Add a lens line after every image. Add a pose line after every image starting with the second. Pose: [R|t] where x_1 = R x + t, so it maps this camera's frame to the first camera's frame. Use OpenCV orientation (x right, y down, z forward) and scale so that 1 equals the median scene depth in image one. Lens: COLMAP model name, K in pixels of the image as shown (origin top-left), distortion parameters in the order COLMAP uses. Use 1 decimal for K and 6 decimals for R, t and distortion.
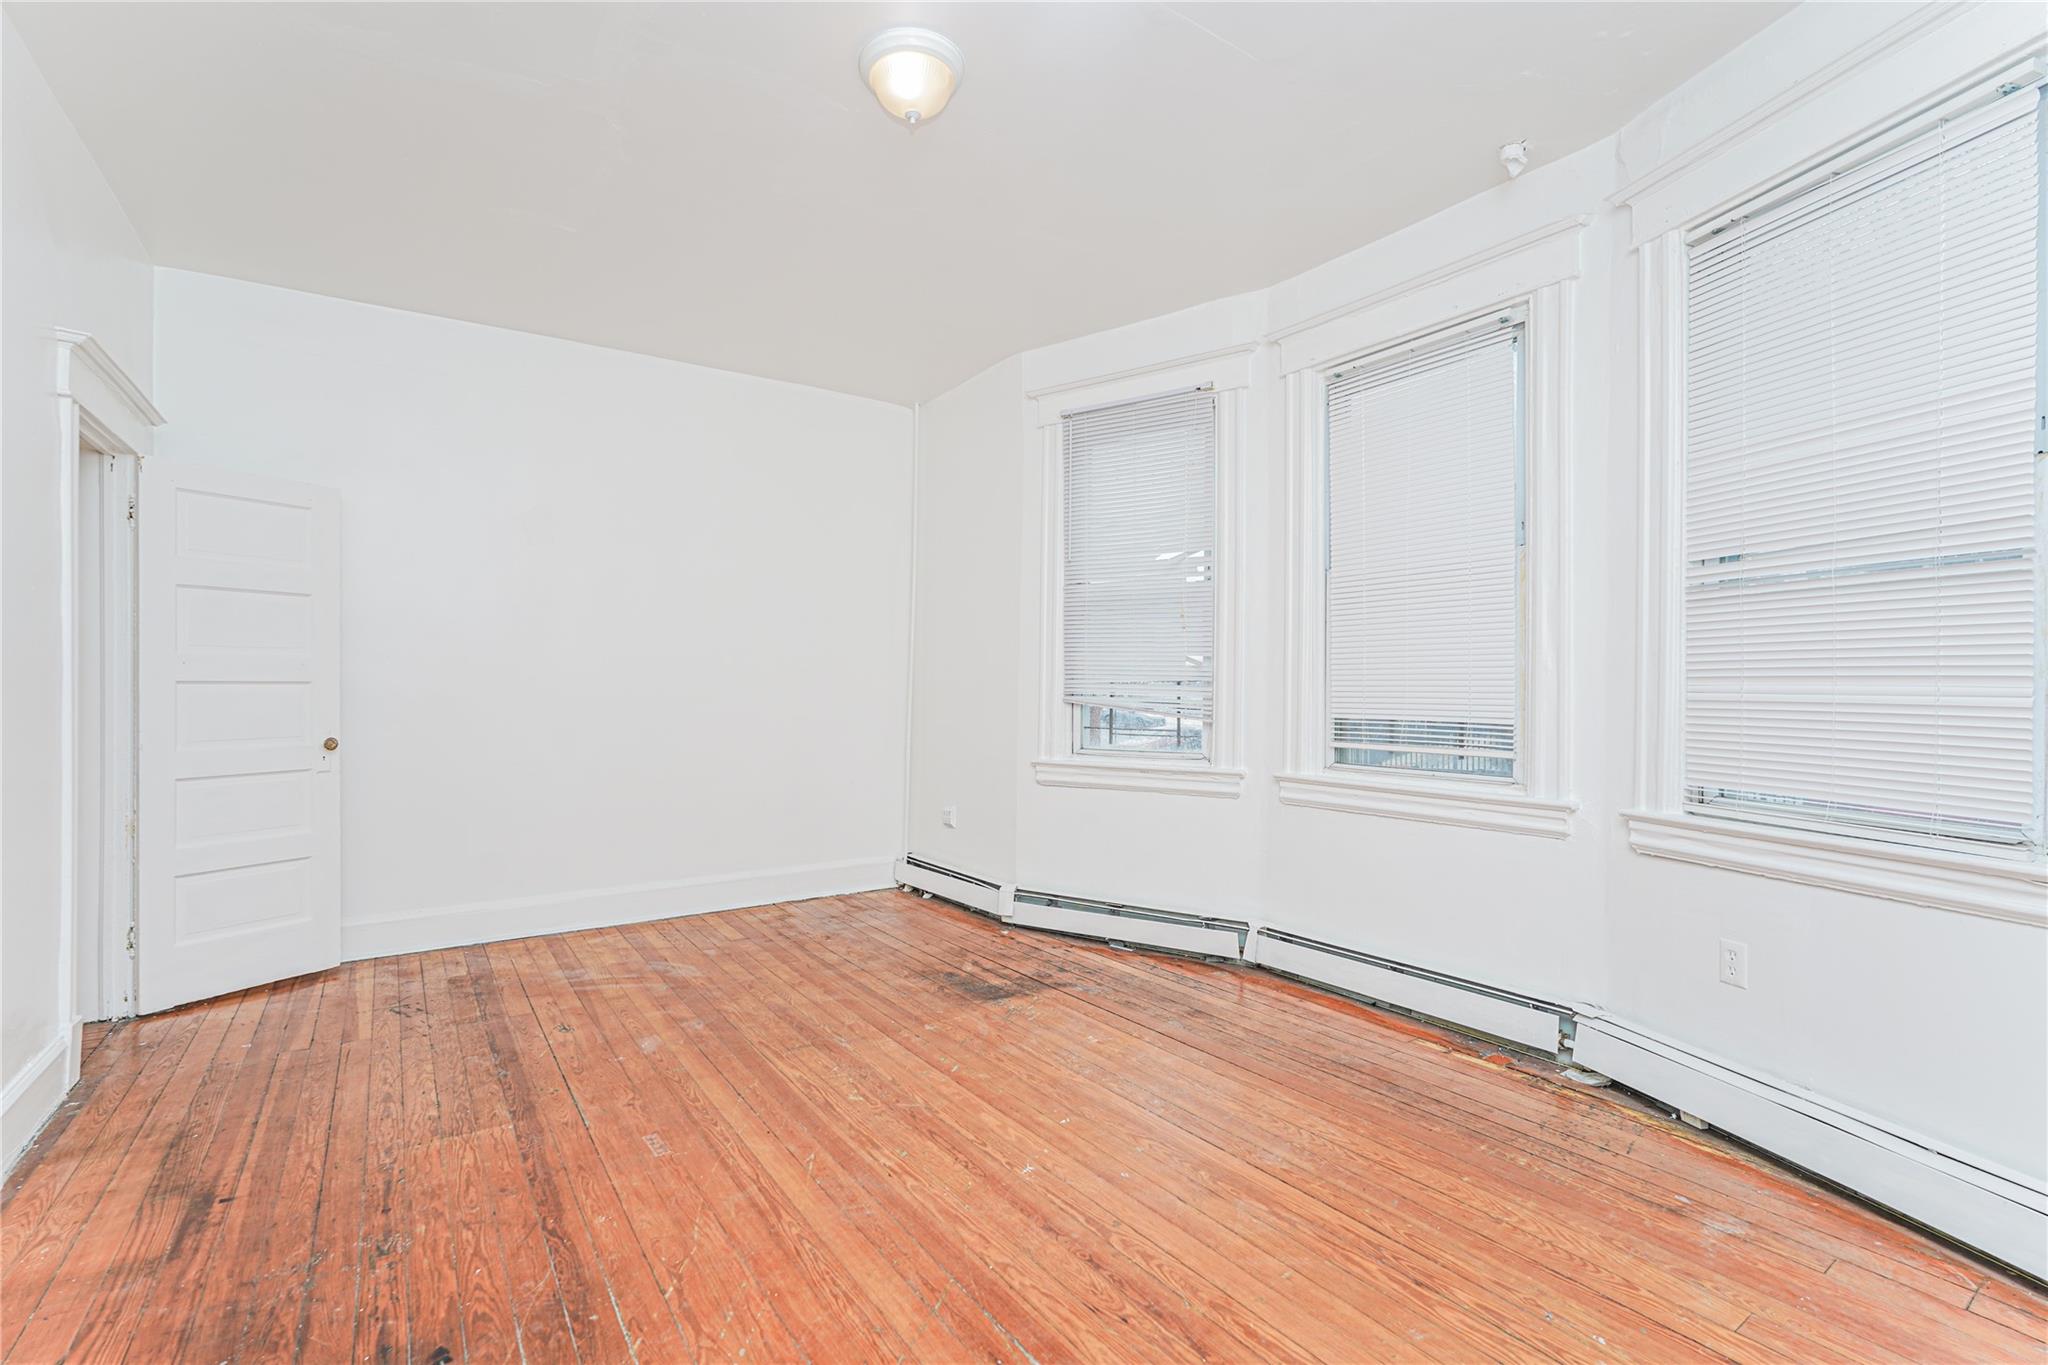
lens RADIAL K [[927.4, 0, 1017.2], [0, 927.4, 683.0], [0, 0, 1]] dist [-0.012653, 0.005490]
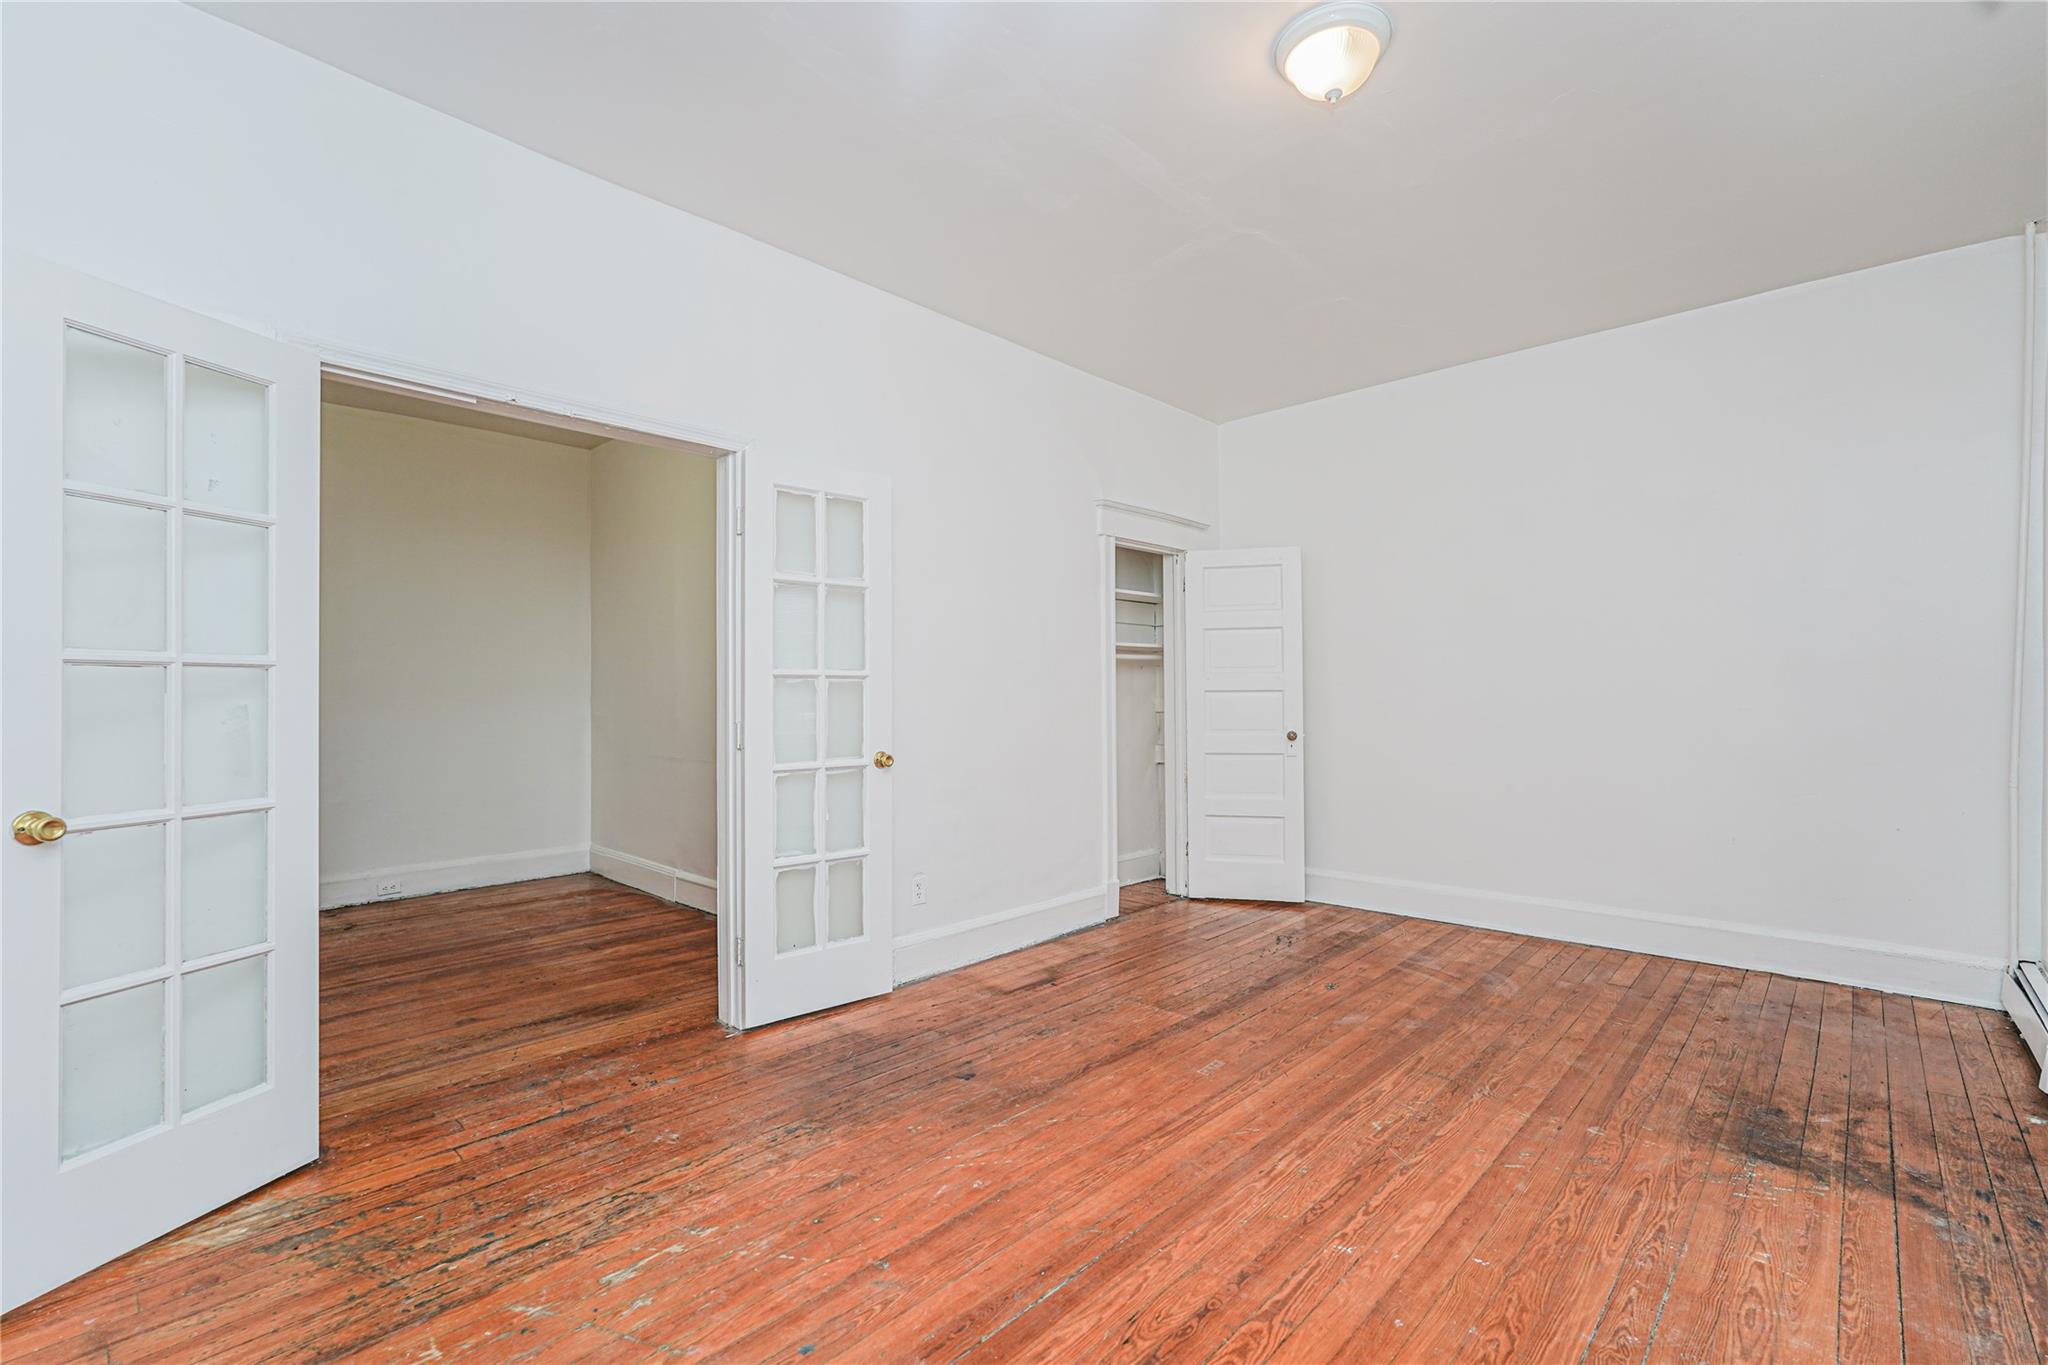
lens RADIAL K [[927.4, 0, 1010.1], [0, 927.4, 689.8], [0, 0, 1]] dist [-0.012653, 0.005490]
pose [[0.194152, -0.006709, -0.980948, 0.536743], [0.010973, 0.999929, -0.004667, 0.001371], [0.980910, -0.009858, 0.194212, 0.353508]]
